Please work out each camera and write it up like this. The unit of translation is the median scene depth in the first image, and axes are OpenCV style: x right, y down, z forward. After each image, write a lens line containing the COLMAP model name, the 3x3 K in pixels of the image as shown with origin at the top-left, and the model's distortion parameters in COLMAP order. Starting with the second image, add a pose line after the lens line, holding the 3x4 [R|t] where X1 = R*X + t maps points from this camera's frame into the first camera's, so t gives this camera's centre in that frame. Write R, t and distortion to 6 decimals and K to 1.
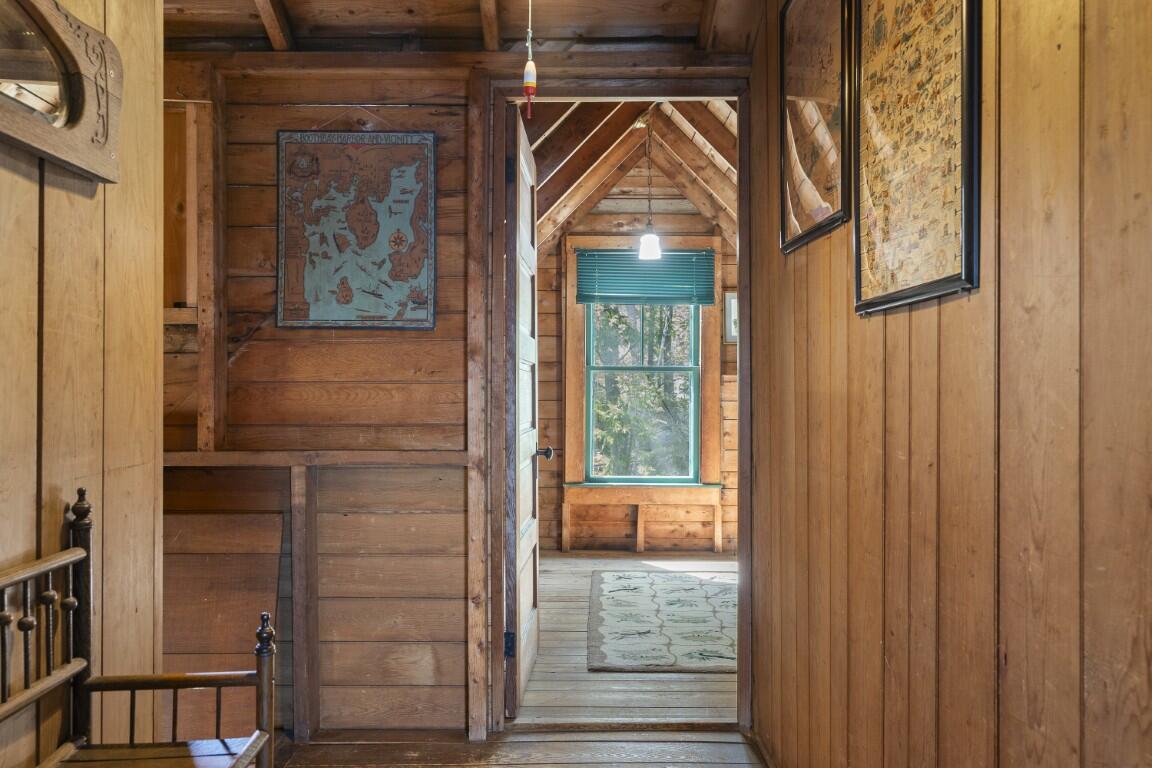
lens RADIAL K [[854.2, 0, 576.4], [0, 854.2, 383.5], [0, 0, 1]] dist [0.000104, 0.000068]
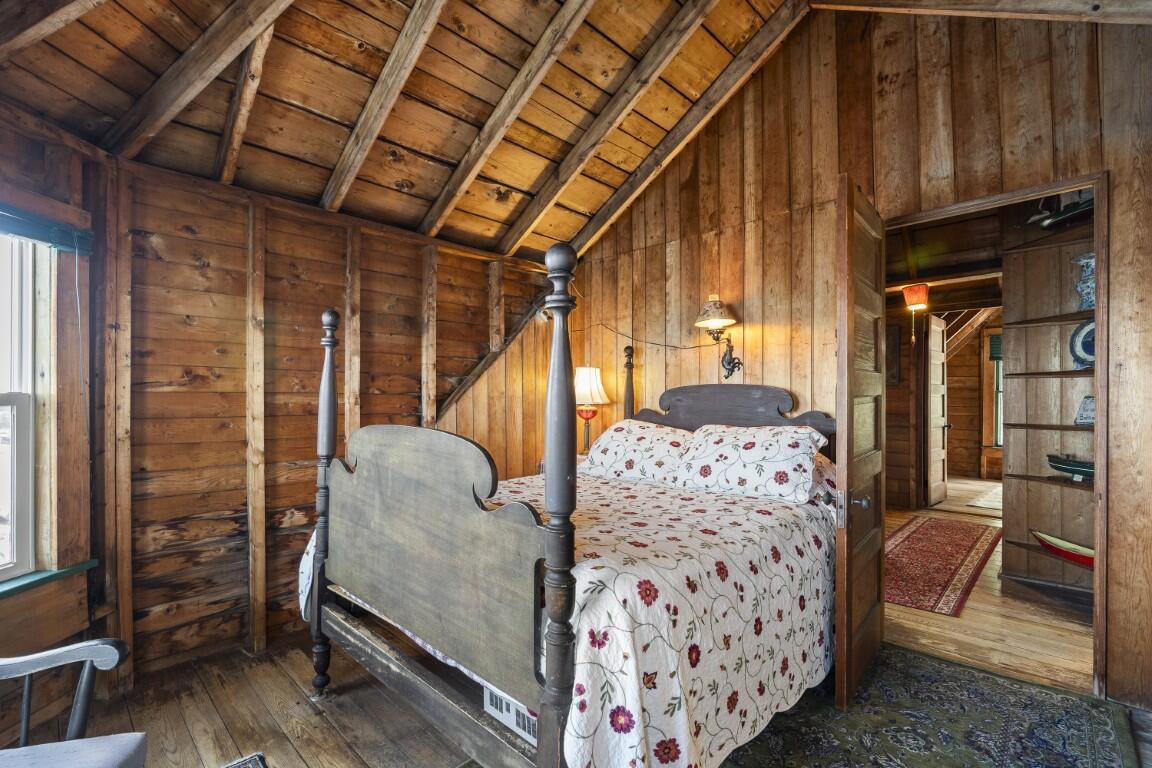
lens RADIAL K [[529.0, 0, 577.0], [0, 529.0, 389.3], [0, 0, 1]] dist [-0.003079, -0.000106]
pose [[0.722477, 0.000316, -0.691395, 0.164722], [-0.002671, 0.999994, -0.002335, -0.018433], [0.691390, 0.003534, 0.722473, -0.634644]]
